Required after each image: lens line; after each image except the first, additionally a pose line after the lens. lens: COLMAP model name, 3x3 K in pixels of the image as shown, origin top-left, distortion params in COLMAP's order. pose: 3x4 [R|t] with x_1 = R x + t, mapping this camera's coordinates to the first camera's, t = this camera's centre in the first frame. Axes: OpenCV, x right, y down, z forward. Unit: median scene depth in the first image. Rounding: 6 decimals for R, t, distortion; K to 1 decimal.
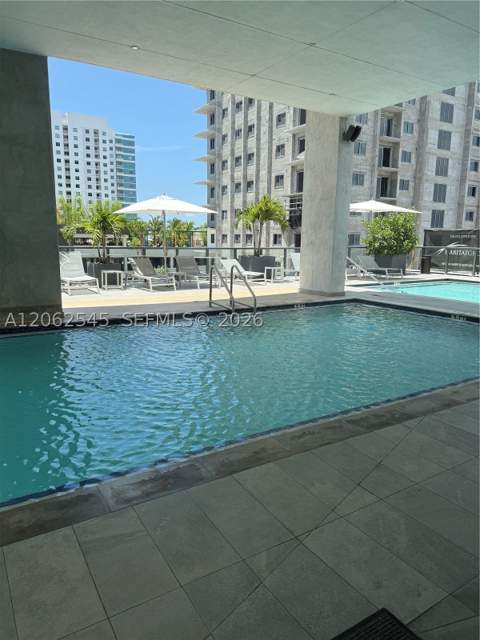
lens RADIAL K [[449.9, 0, 240.0], [0, 449.9, 320.0], [0, 0, 1]] dist [0.038548, -0.065563]
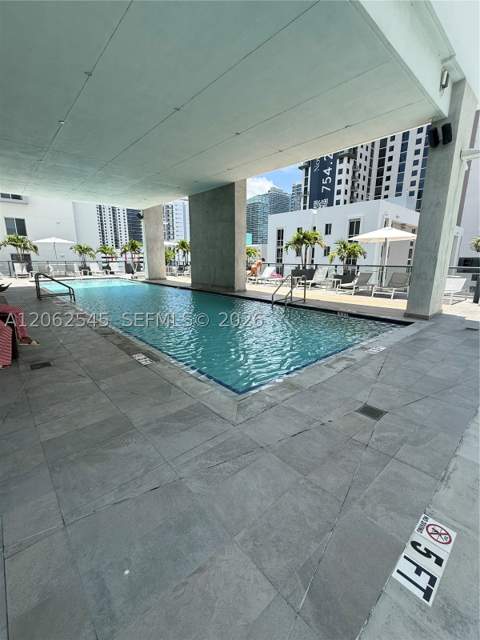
lens RADIAL K [[276.2, 0, 240.0], [0, 276.2, 320.0], [0, 0, 1]] dist [-0.000347, 0.000012]
pose [[0.174825, 0.202100, -0.963635, 0.885749], [-0.179131, 0.968902, 0.170706, -0.100683], [0.968168, 0.142773, 0.205590, 0.648864]]
